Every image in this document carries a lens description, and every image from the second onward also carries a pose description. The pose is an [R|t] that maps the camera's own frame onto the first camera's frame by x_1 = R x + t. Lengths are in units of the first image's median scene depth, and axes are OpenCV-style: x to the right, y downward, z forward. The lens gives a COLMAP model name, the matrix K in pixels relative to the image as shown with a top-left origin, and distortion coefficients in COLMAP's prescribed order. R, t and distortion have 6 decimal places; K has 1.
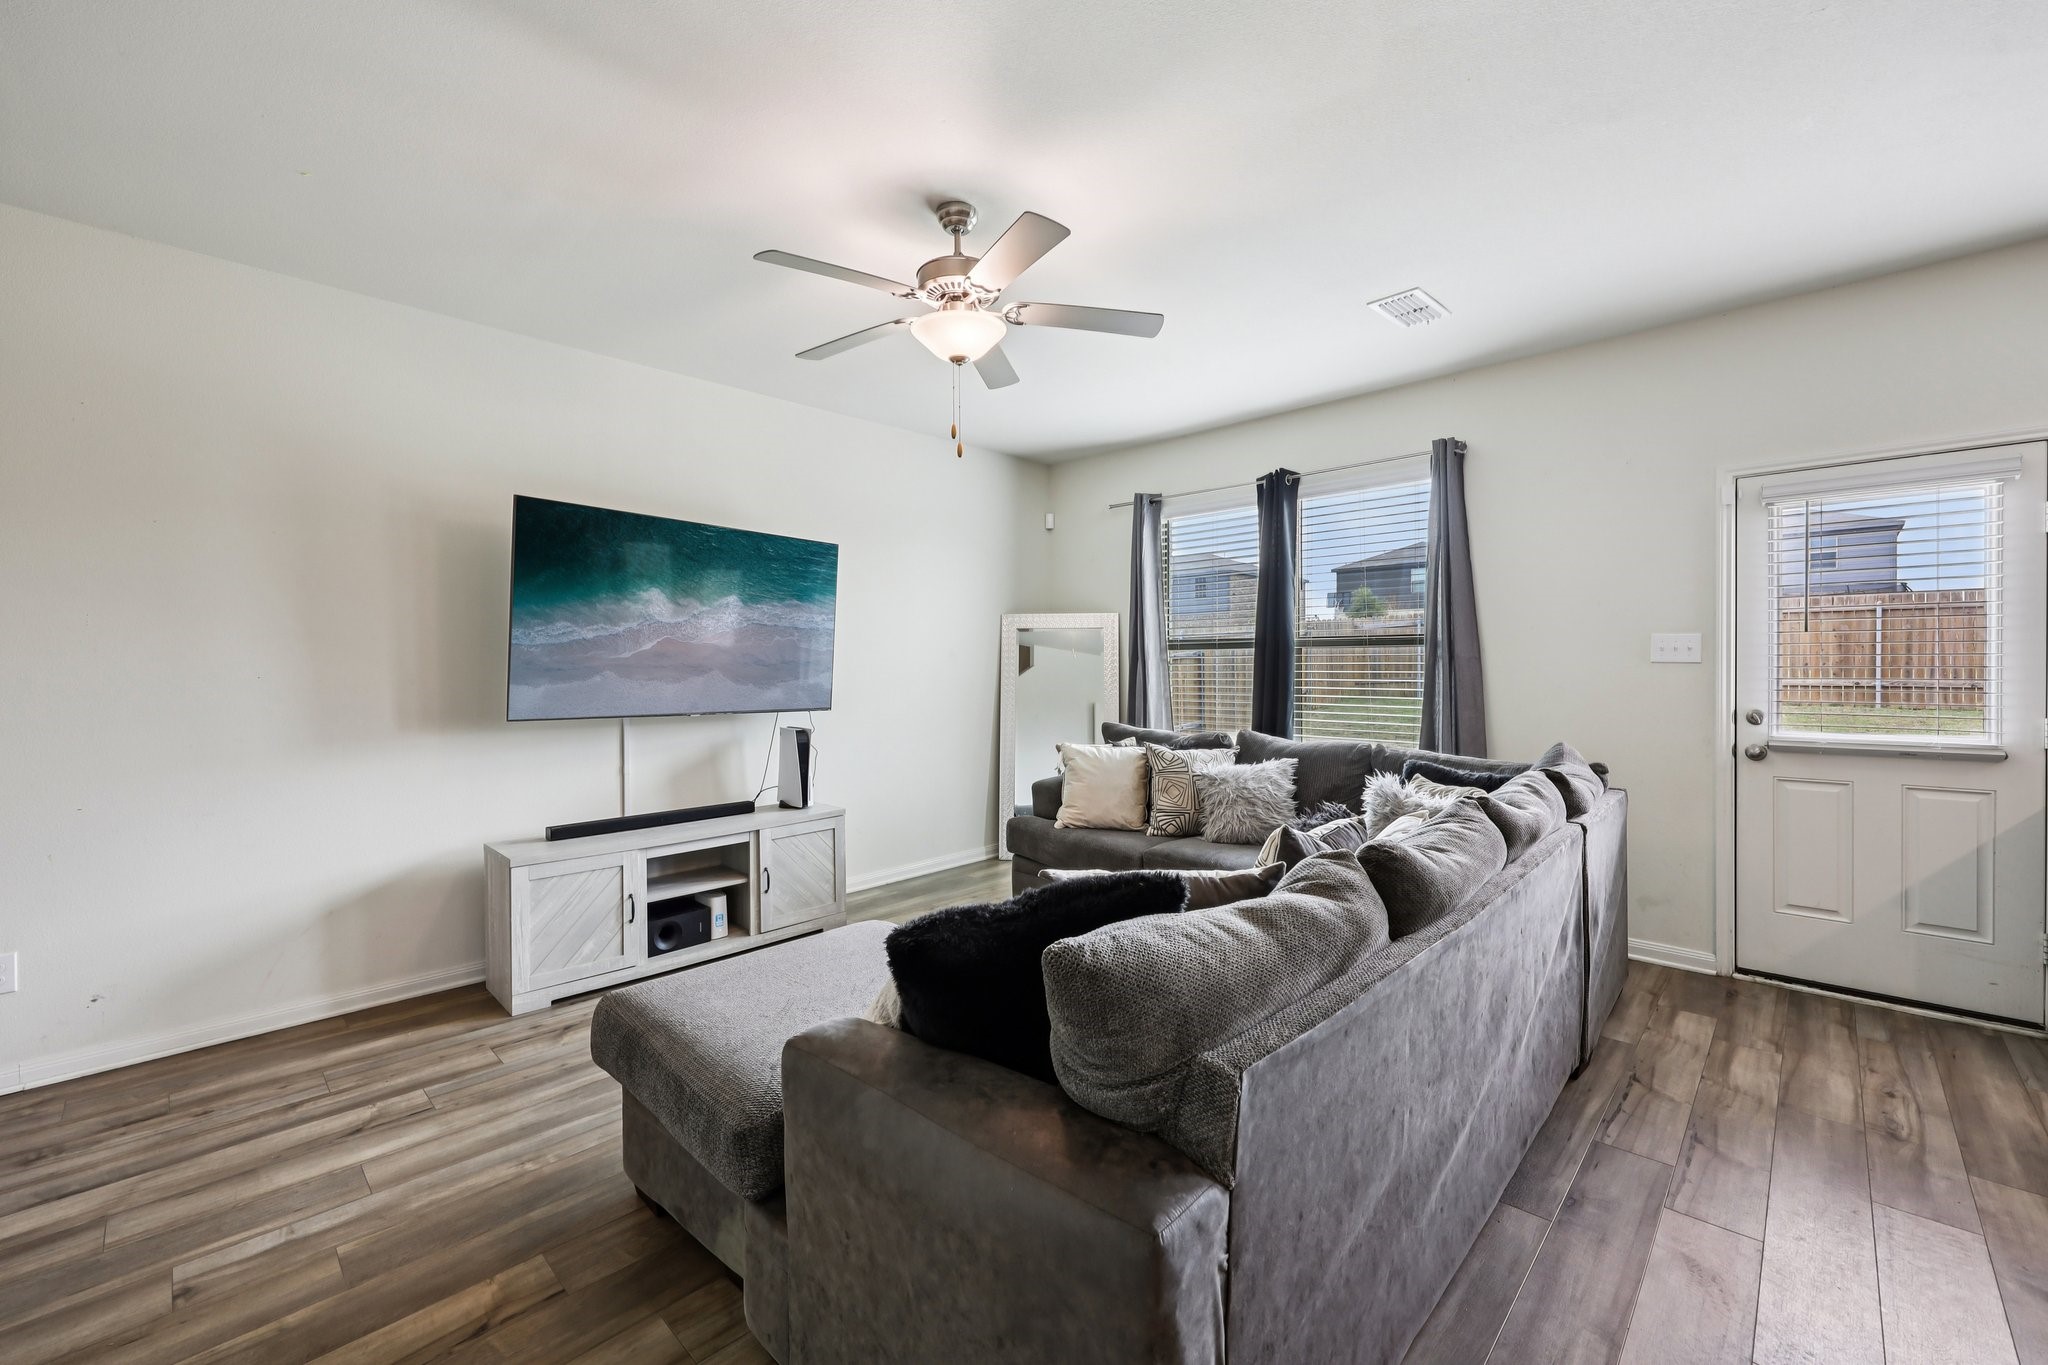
lens RADIAL K [[815.8, 0, 1027.5], [0, 815.8, 663.2], [0, 0, 1]] dist [-0.003157, 0.000008]
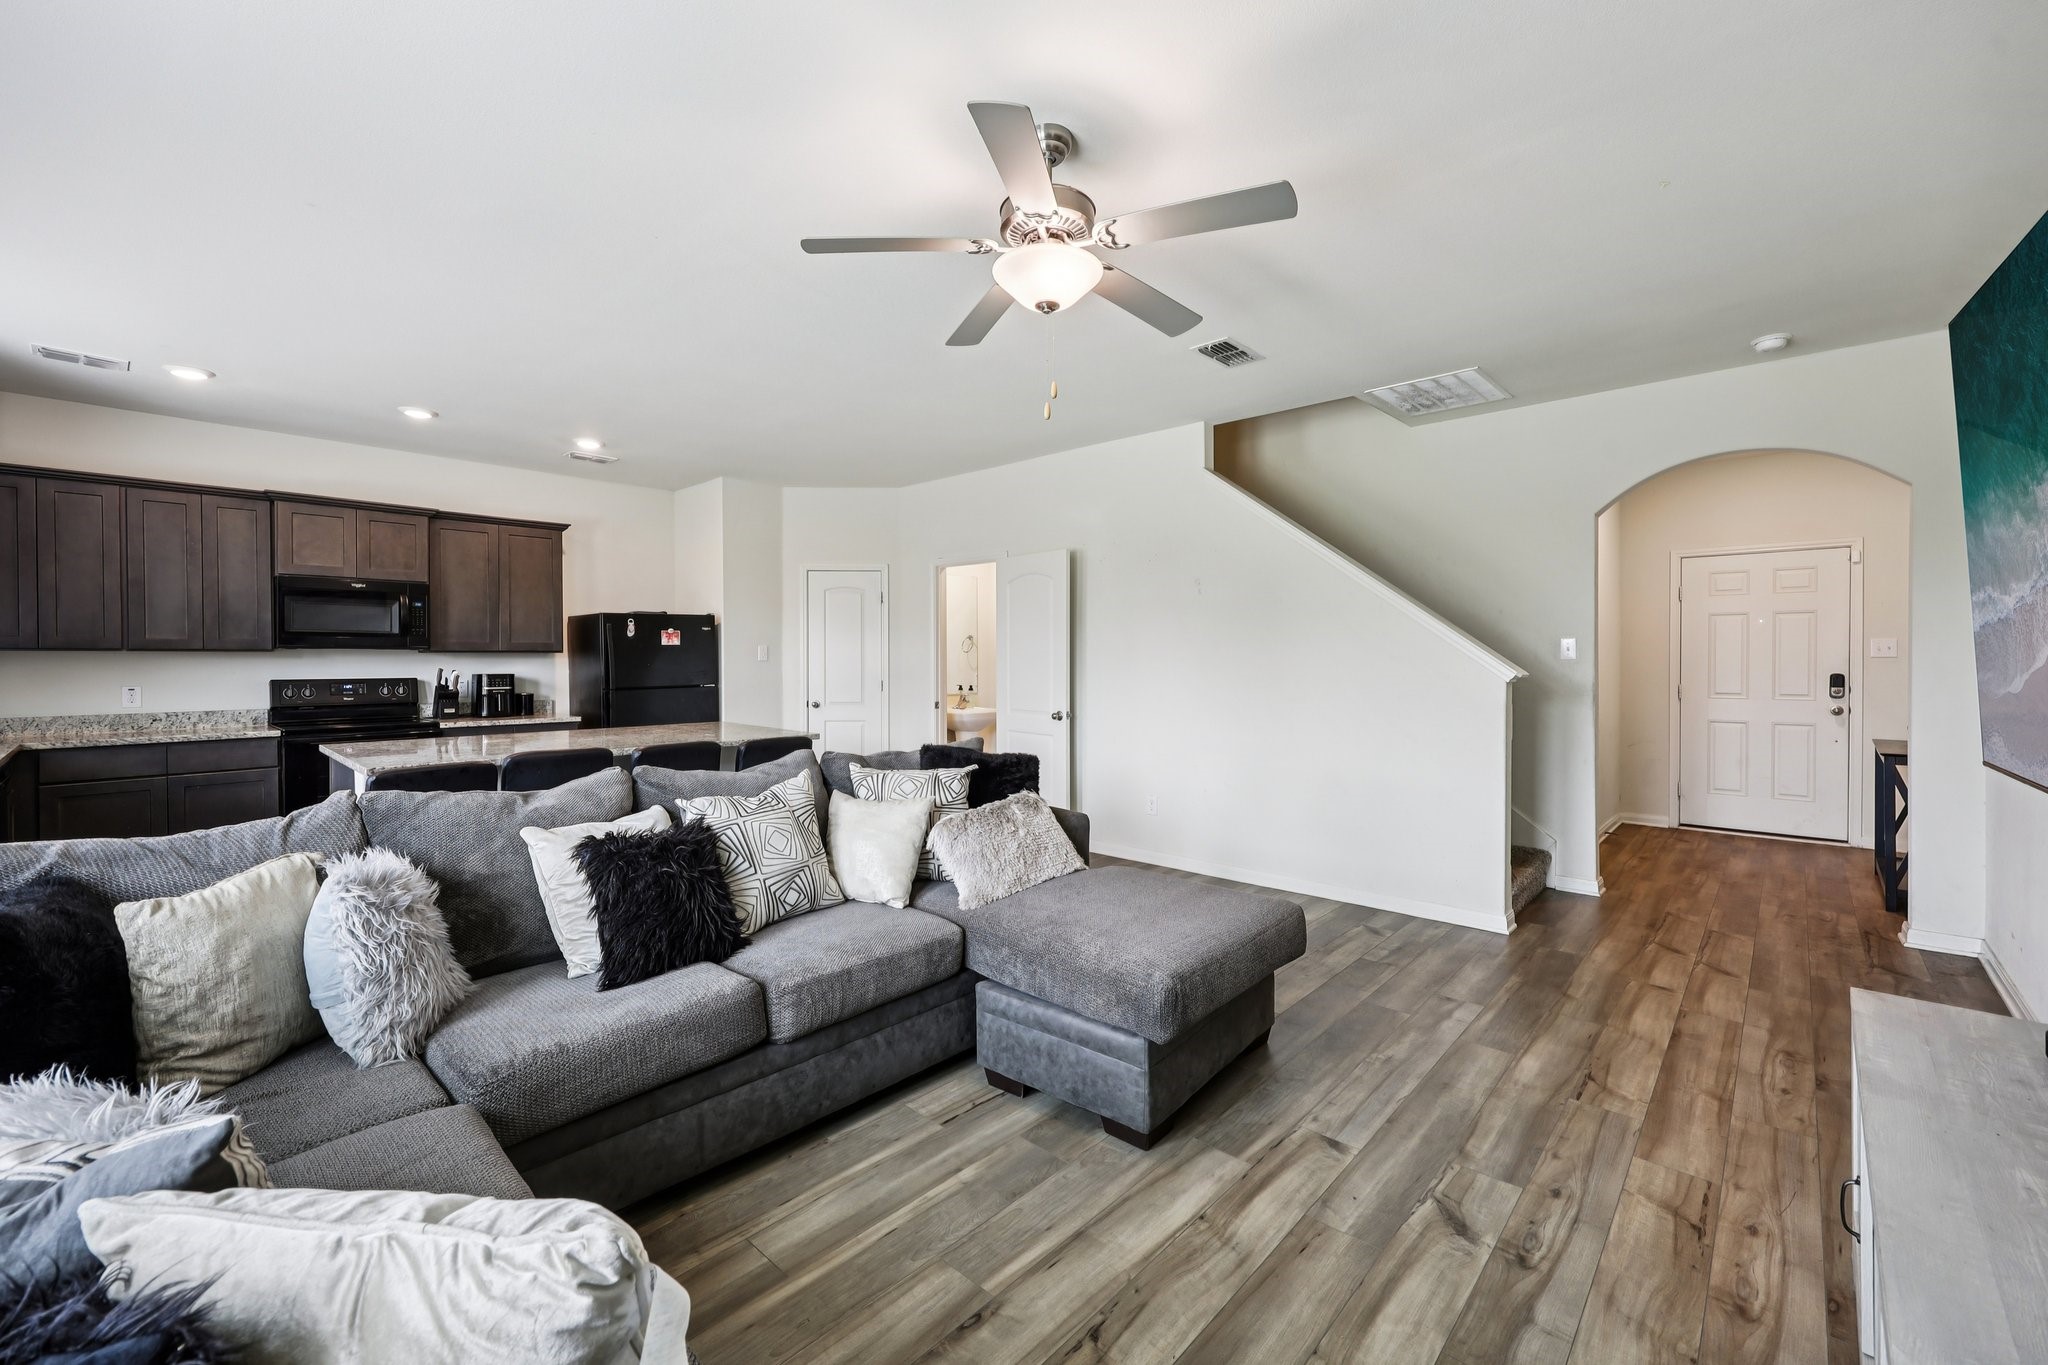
lens RADIAL K [[815.8, 0, 1027.5], [0, 815.8, 663.2], [0, 0, 1]] dist [-0.003157, 0.000008]
pose [[-0.999783, 0.008053, -0.019192, -0.035204], [0.007847, 0.999911, 0.010789, -0.007916], [0.019277, 0.010637, -0.999758, 1.867122]]
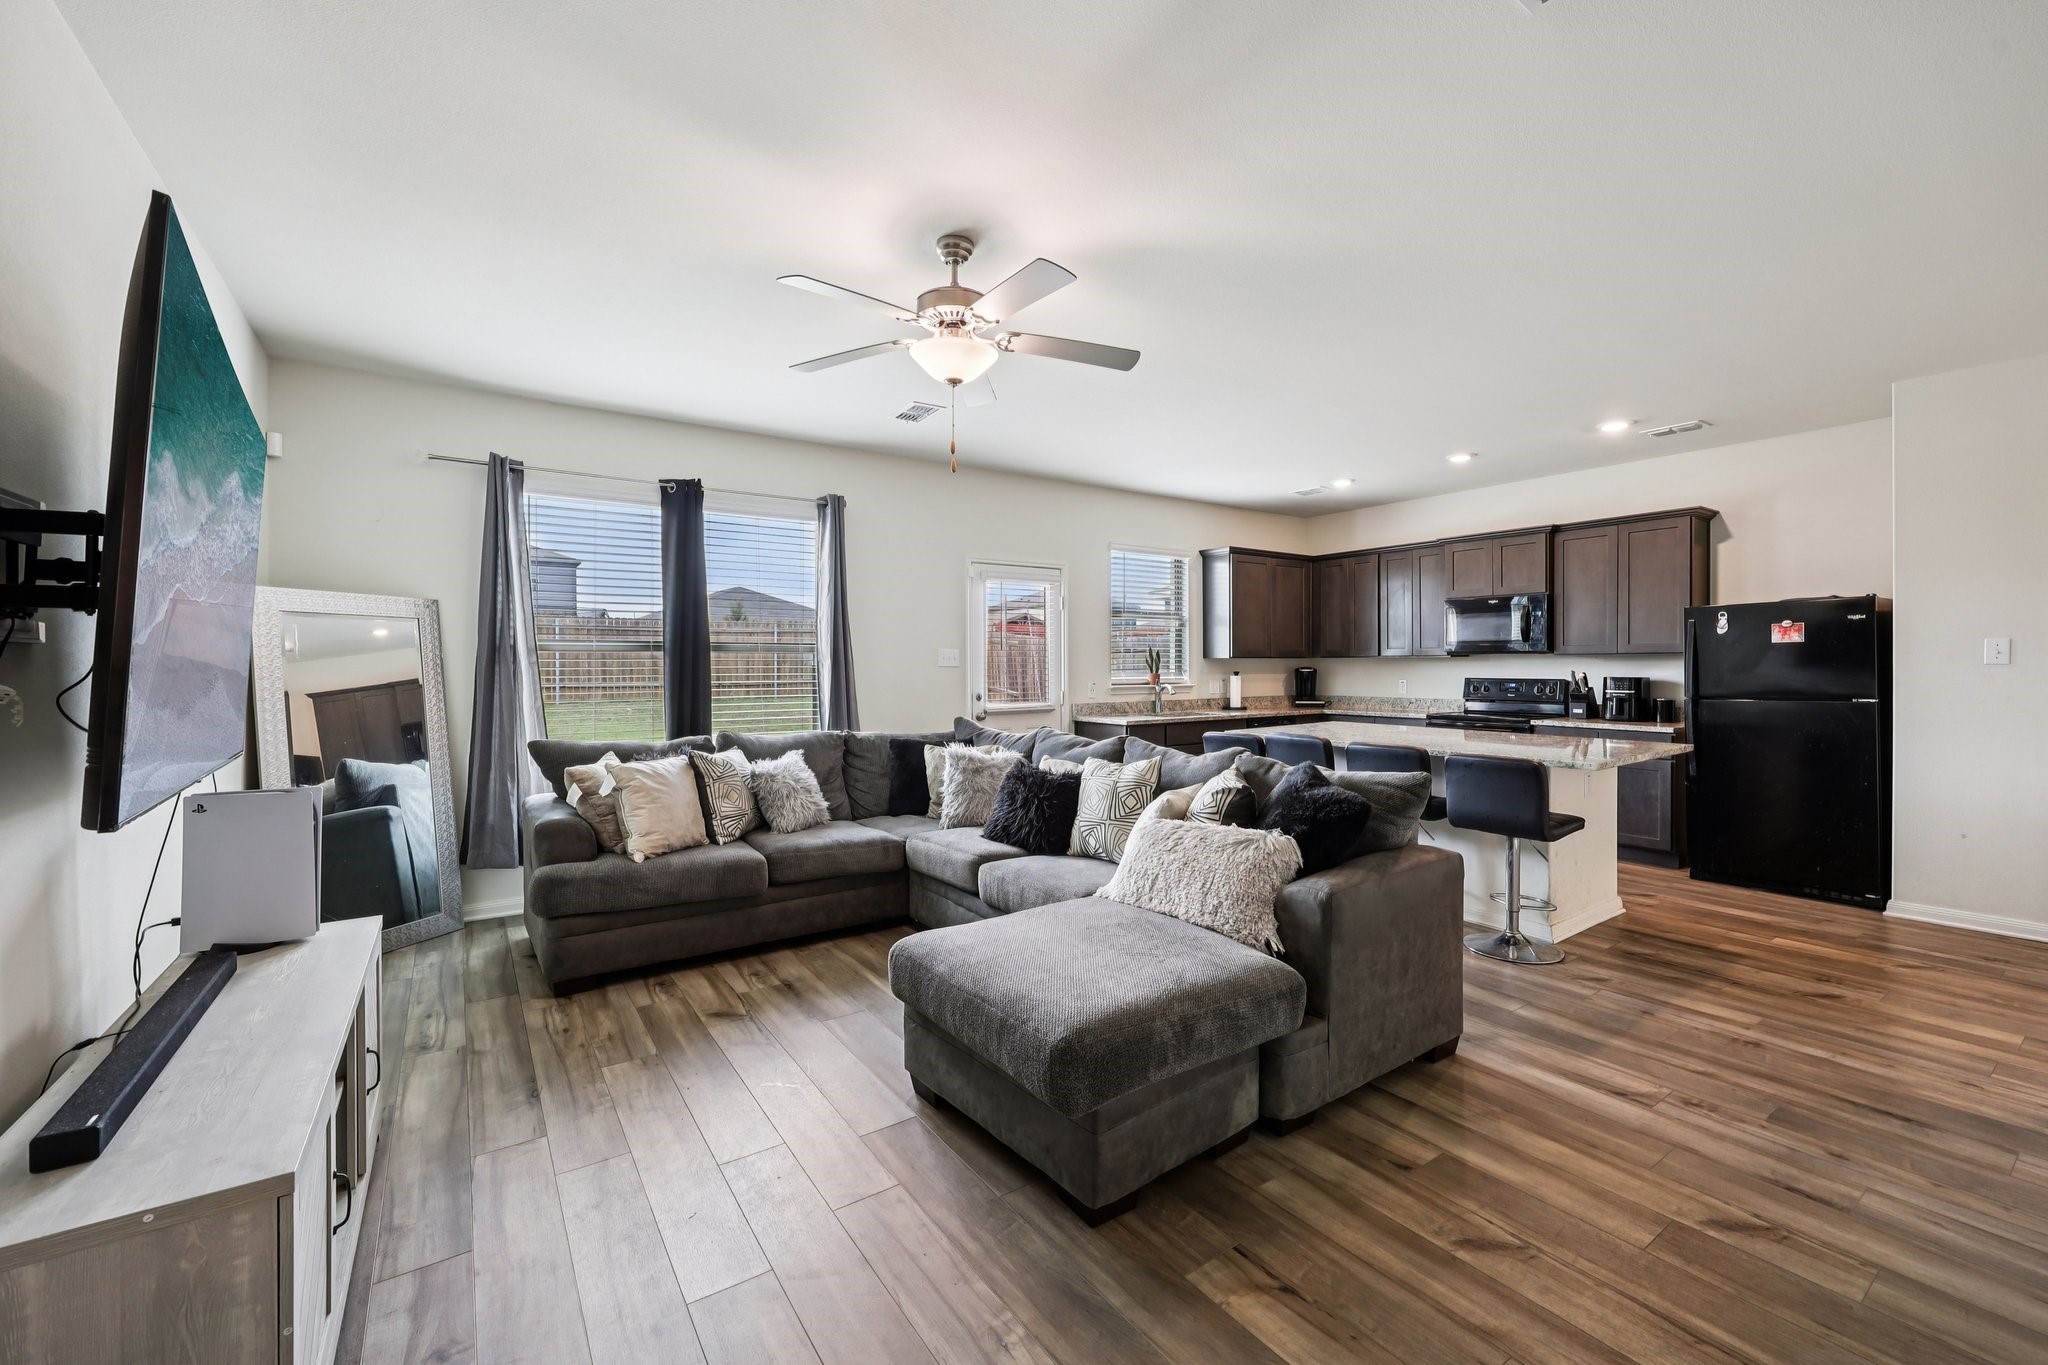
lens RADIAL K [[815.8, 0, 1027.5], [0, 815.8, 663.2], [0, 0, 1]] dist [-0.003157, 0.000008]
pose [[0.208576, 0.006088, 0.977987, -1.113959], [0.003624, 0.999969, -0.006997, 0.007254], [-0.978000, 0.005003, 0.208547, 0.690499]]
